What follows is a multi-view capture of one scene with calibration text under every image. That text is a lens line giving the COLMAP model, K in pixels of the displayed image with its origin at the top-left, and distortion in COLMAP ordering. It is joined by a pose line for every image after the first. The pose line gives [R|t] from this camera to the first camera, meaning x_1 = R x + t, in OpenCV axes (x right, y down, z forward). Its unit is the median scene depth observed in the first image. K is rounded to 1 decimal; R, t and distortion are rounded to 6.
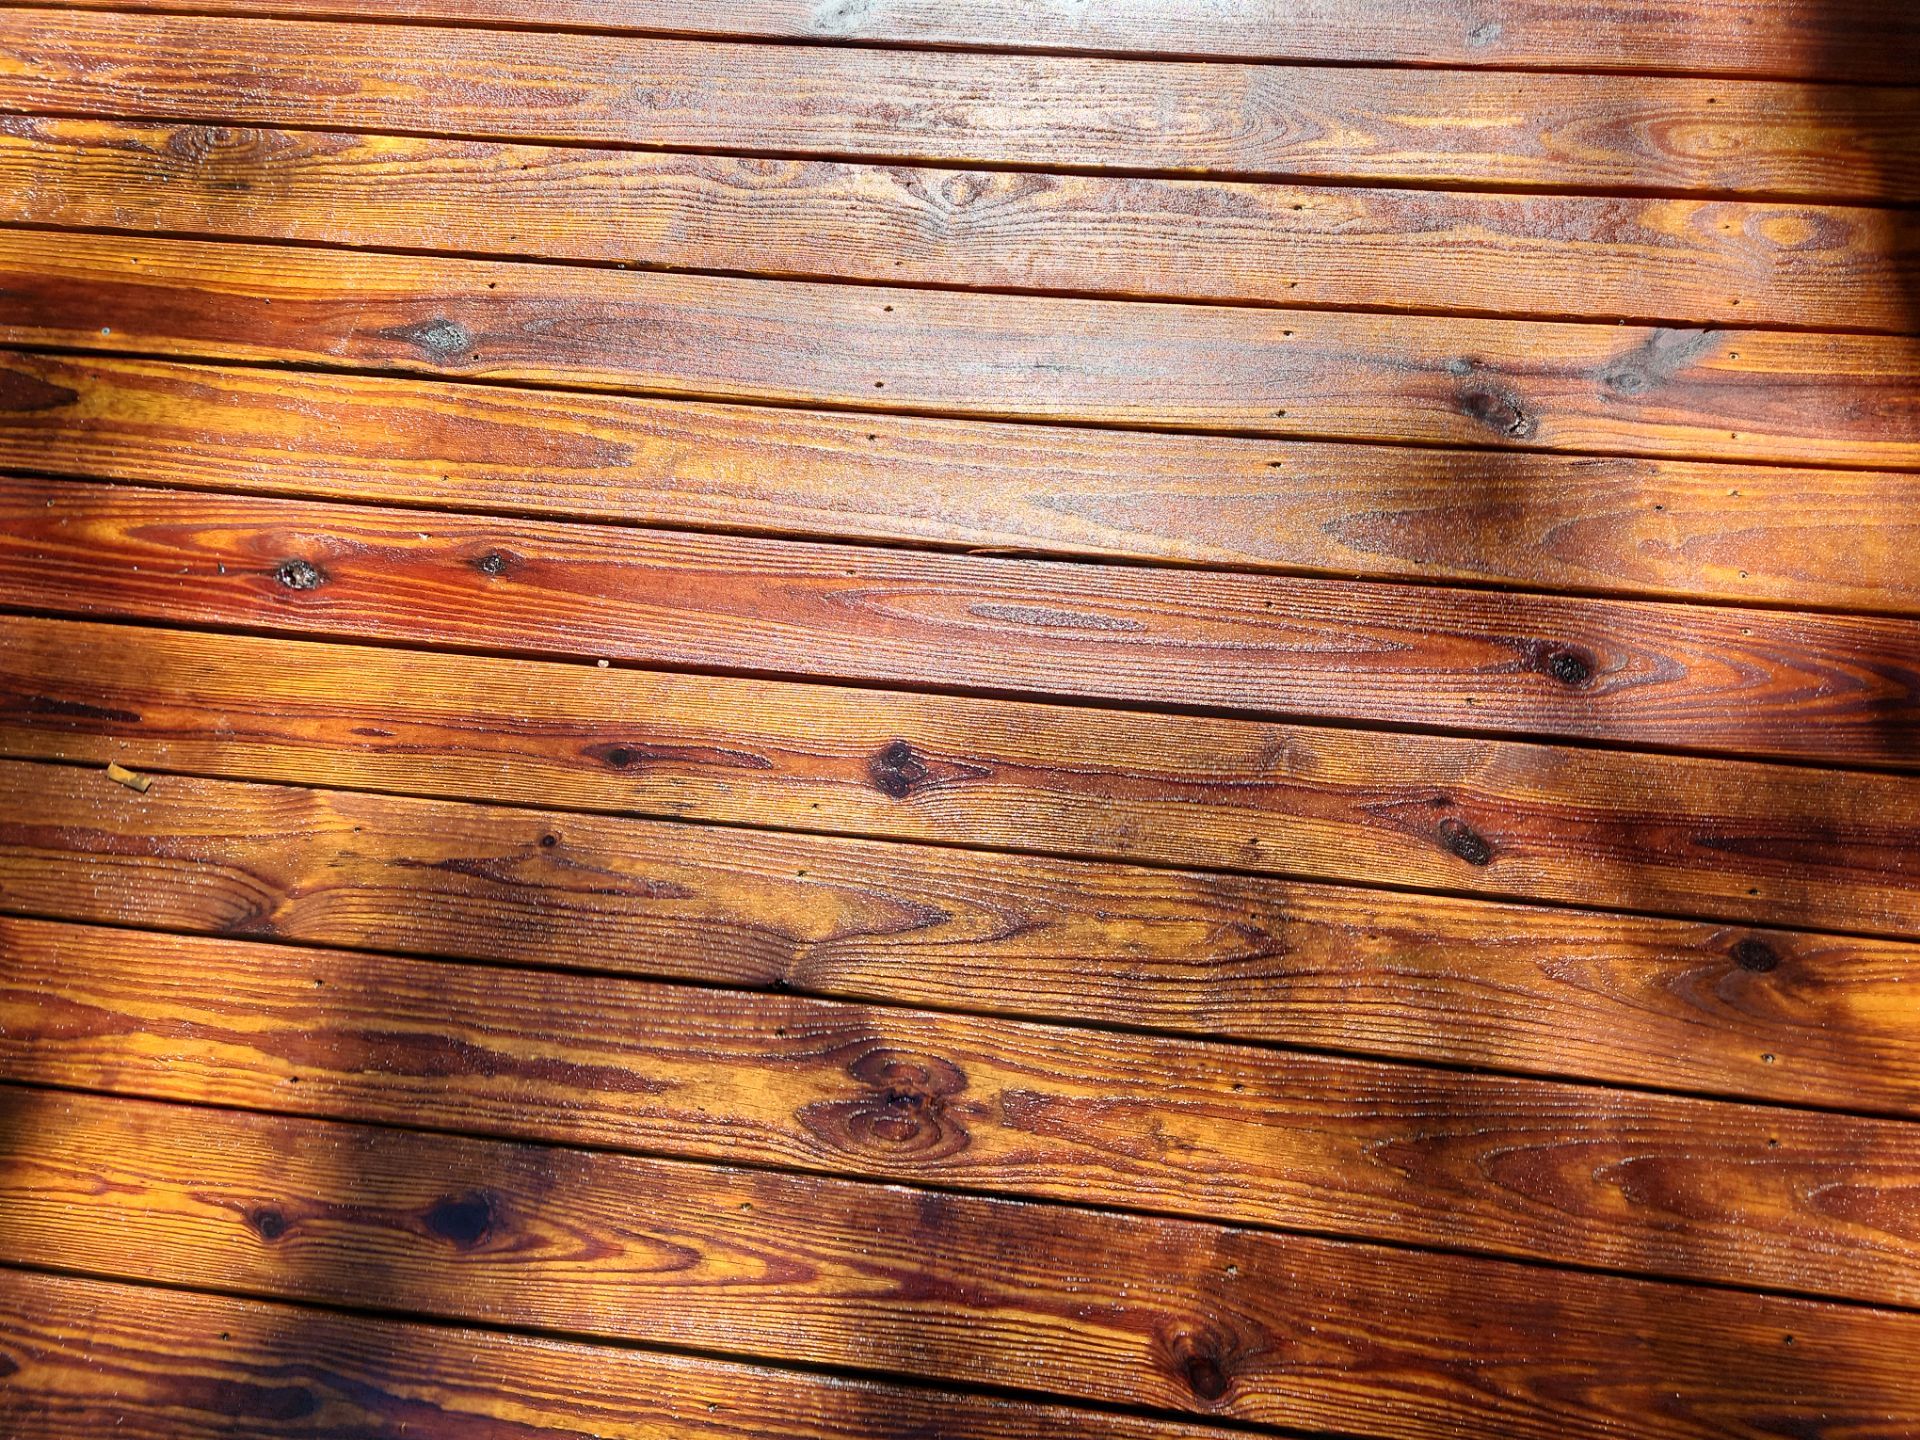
lens RADIAL K [[1298.7, 0, 960.0], [0, 1298.7, 720.0], [0, 0, 1]] dist [0.065295, -0.055319]
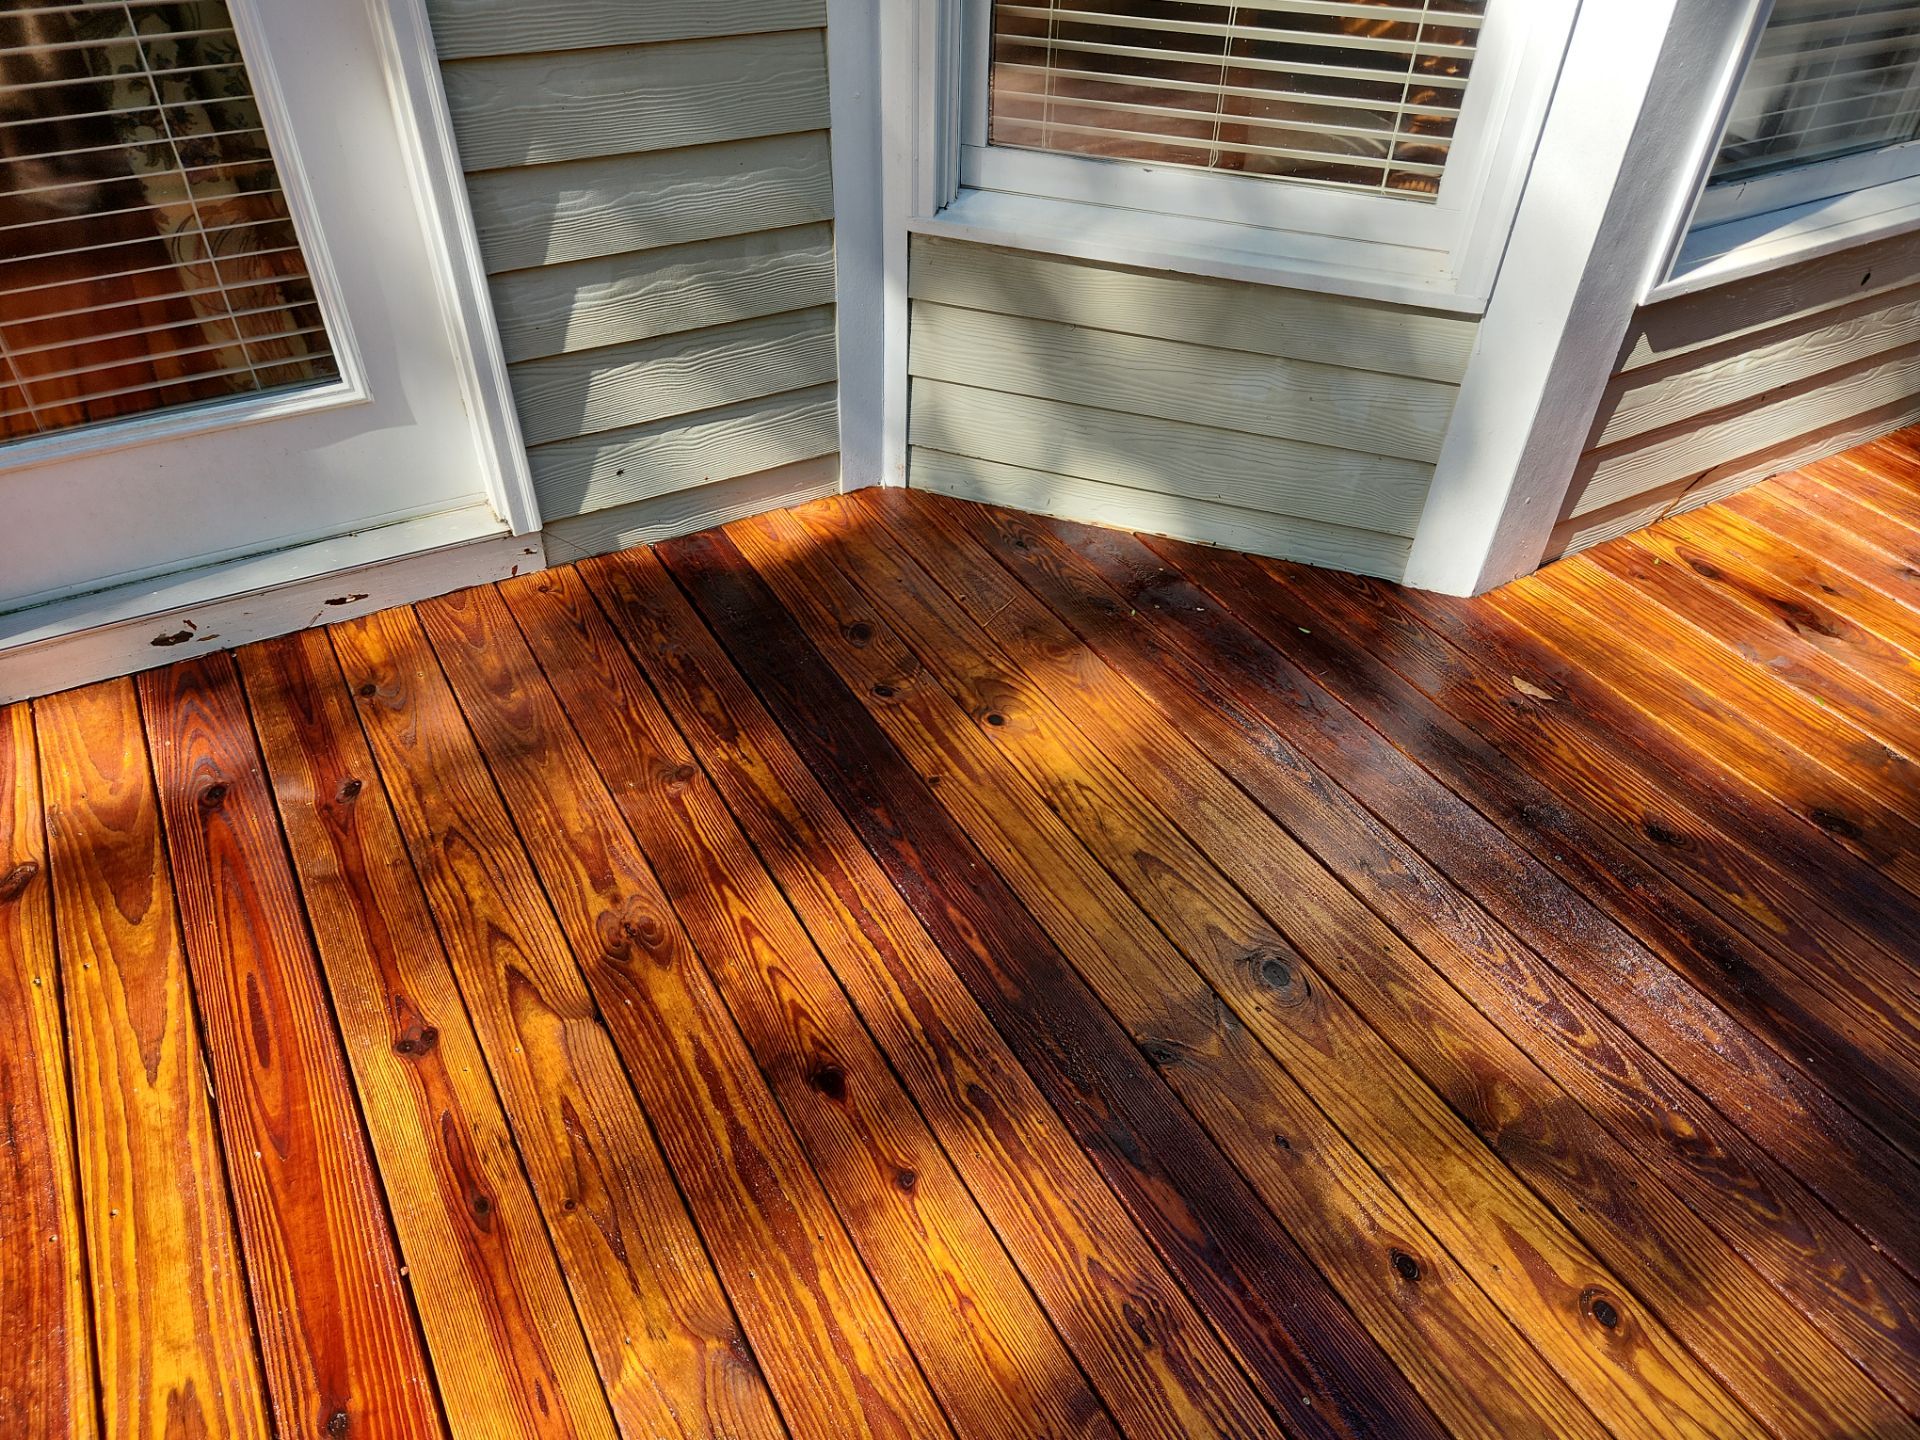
lens RADIAL K [[1298.7, 0, 960.0], [0, 1298.7, 720.0], [0, 0, 1]] dist [0.065295, -0.055319]
pose [[-0.594671, -0.491395, 0.636315, -1.159125], [0.769477, -0.118536, 0.627578, -0.367242], [-0.232962, 0.862832, 0.448607, -0.040025]]
